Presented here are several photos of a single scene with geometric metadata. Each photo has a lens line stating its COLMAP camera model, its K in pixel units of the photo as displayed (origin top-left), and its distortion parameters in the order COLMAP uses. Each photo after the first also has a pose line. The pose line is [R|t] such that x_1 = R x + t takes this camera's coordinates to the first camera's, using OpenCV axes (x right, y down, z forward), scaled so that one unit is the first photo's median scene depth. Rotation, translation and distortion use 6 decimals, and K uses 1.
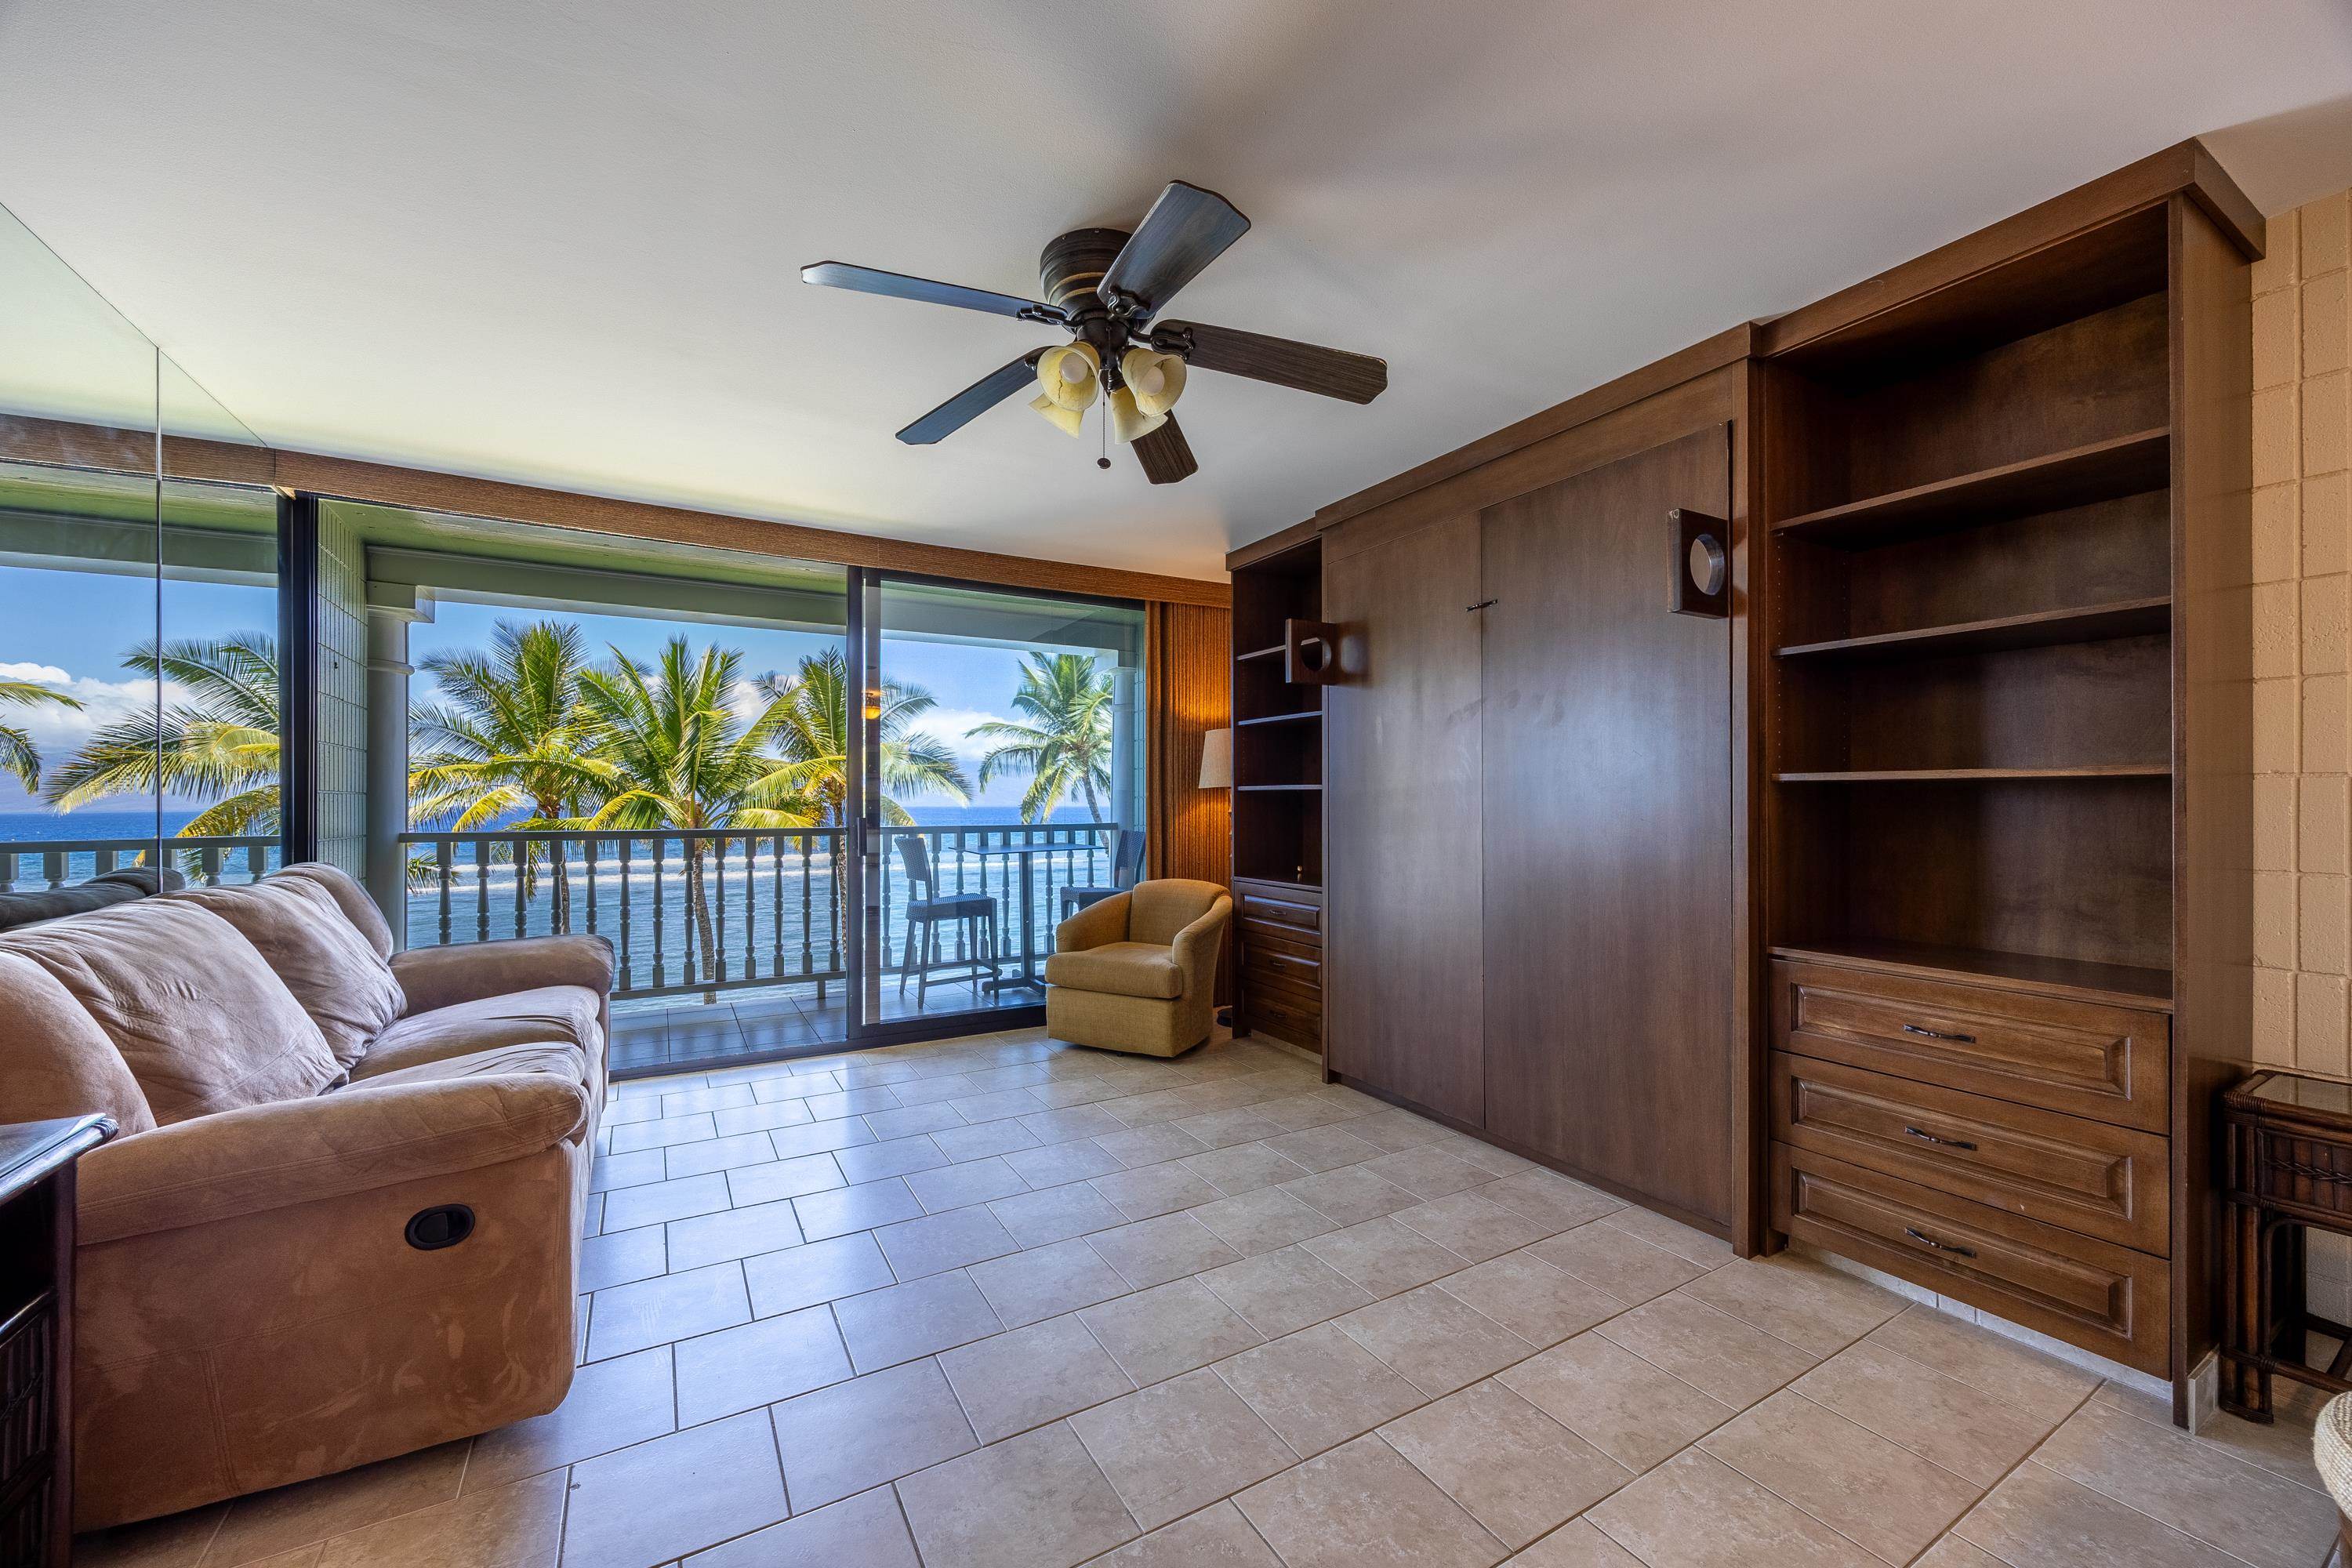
lens RADIAL K [[899.3, 0, 1180.2], [0, 899.3, 799.6], [0, 0, 1]] dist [-0.000484, -0.000573]
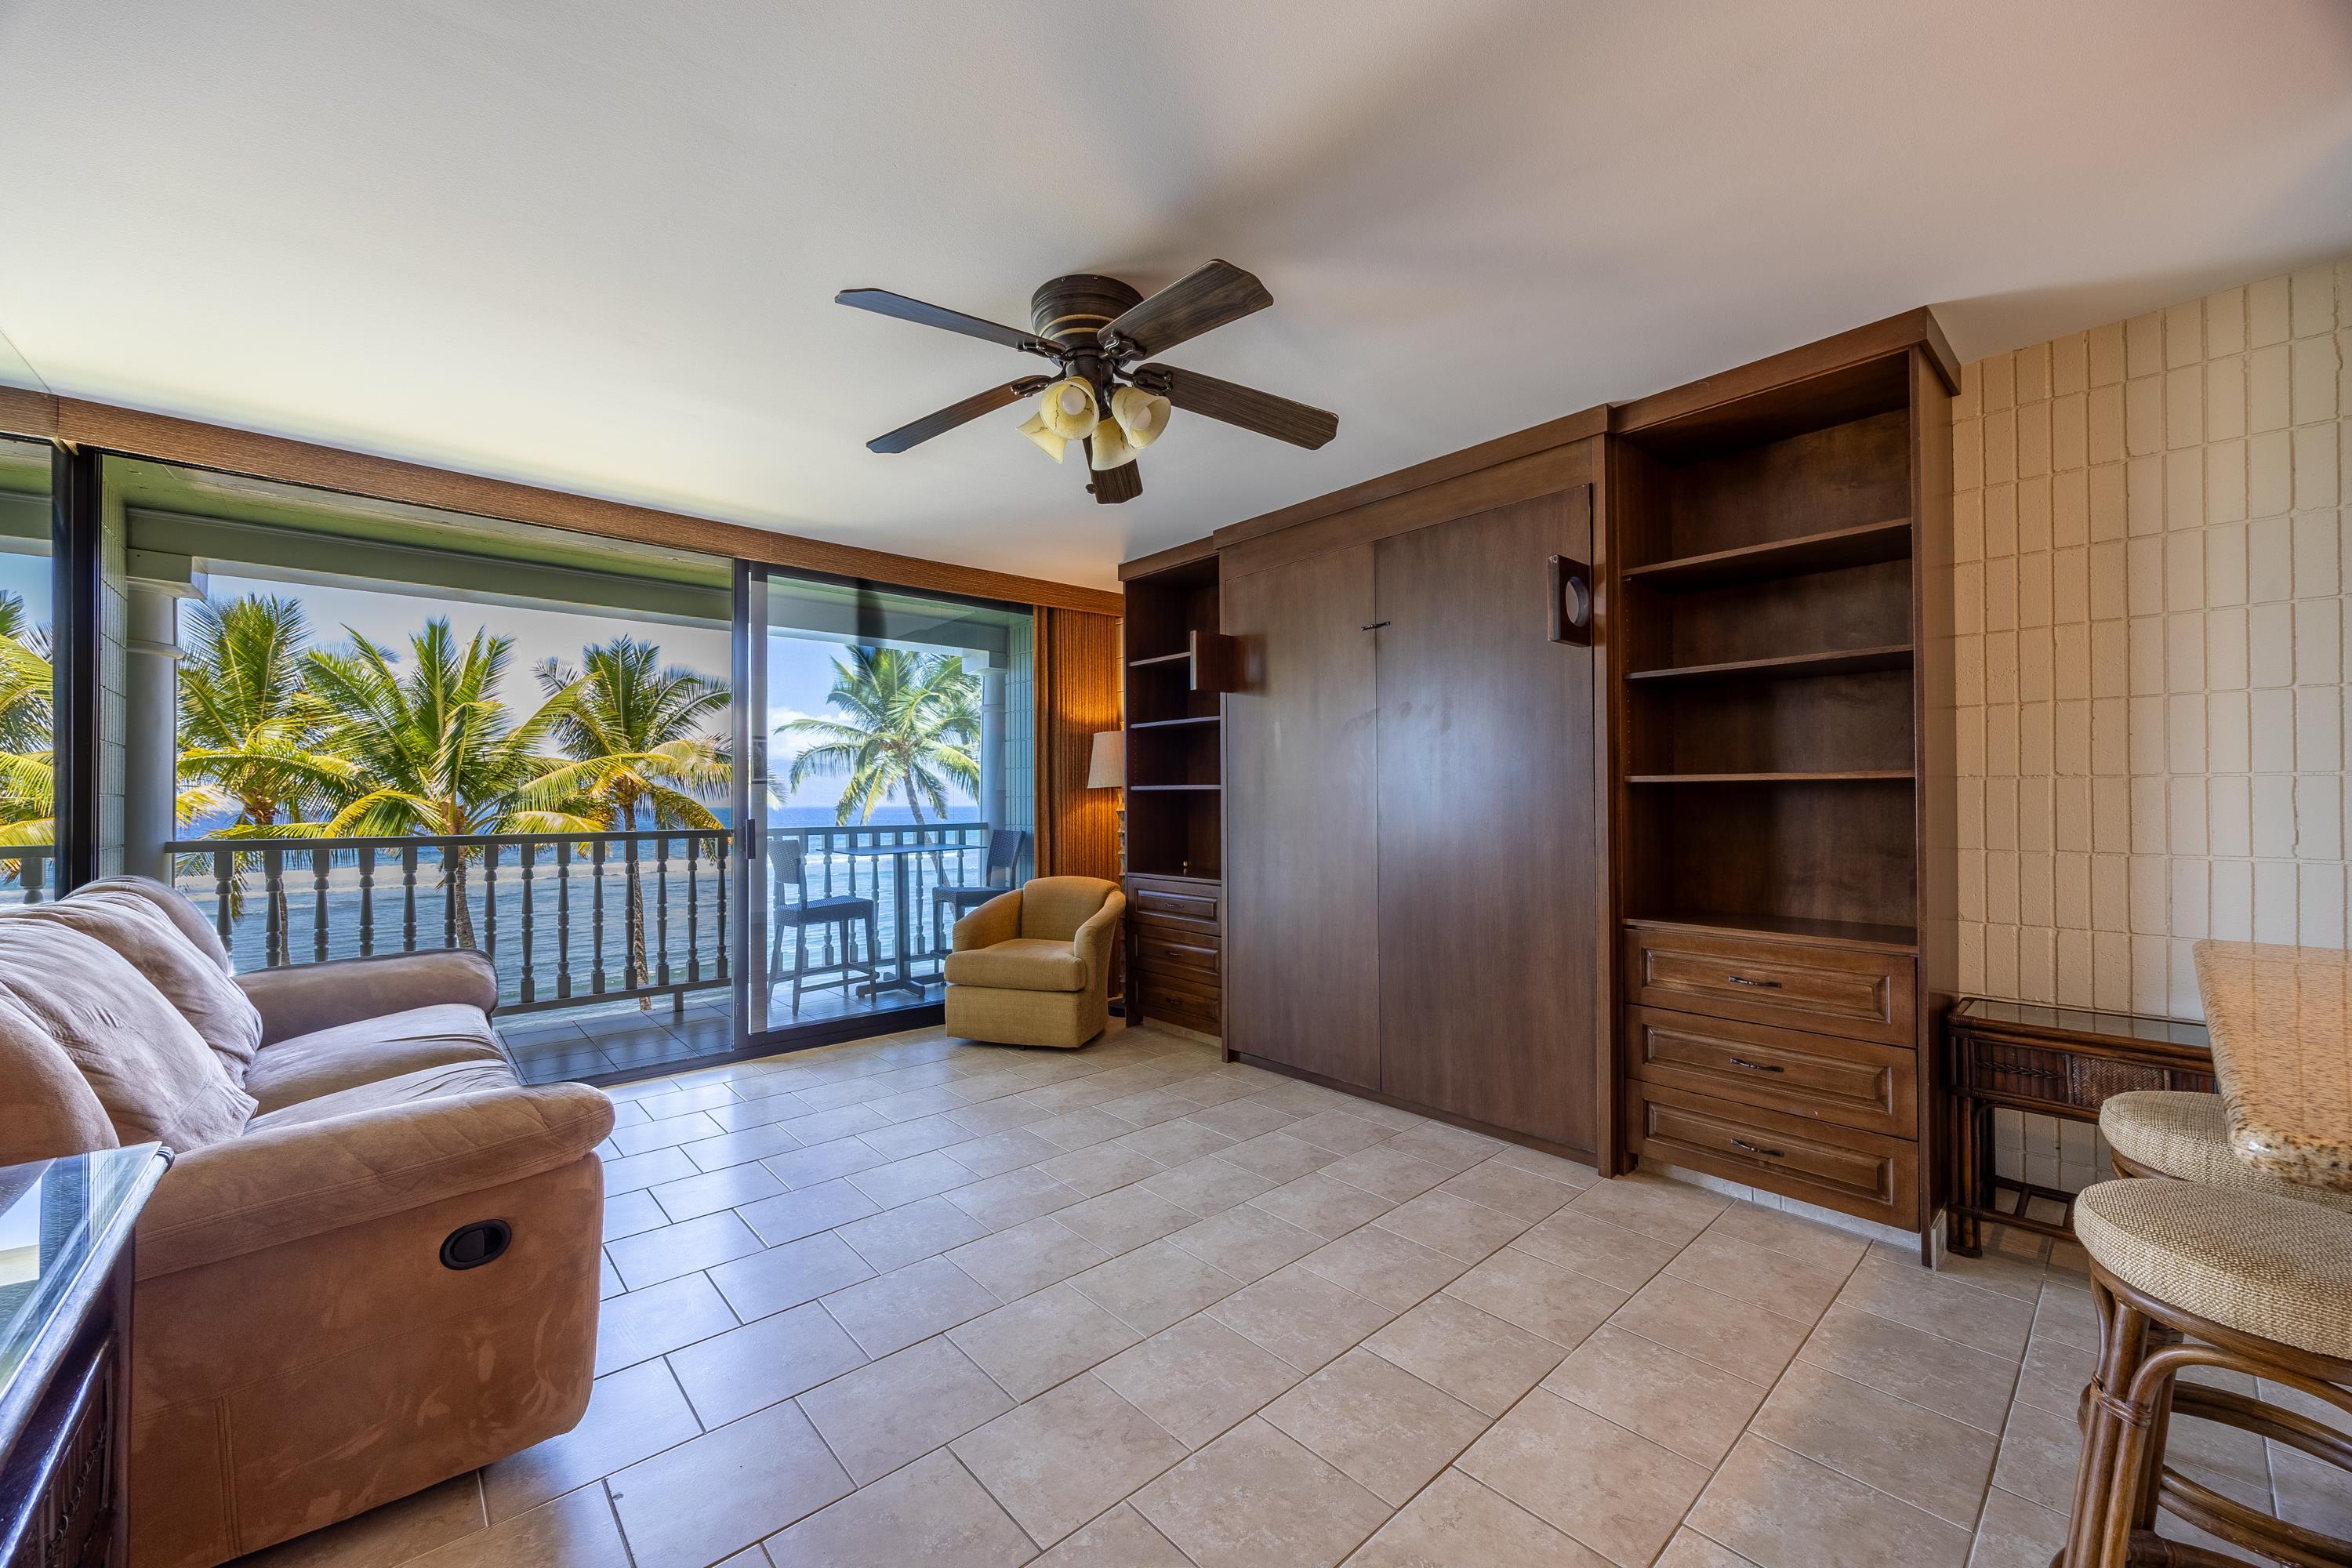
lens RADIAL K [[893.4, 0, 1175.5], [0, 893.4, 791.9], [0, 0, 1]] dist [-0.000759, -0.000558]
pose [[0.979891, -0.002467, 0.199519, -0.179122], [0.004008, 0.999965, -0.007320, -0.000937], [-0.199494, 0.007972, 0.979867, -0.061588]]
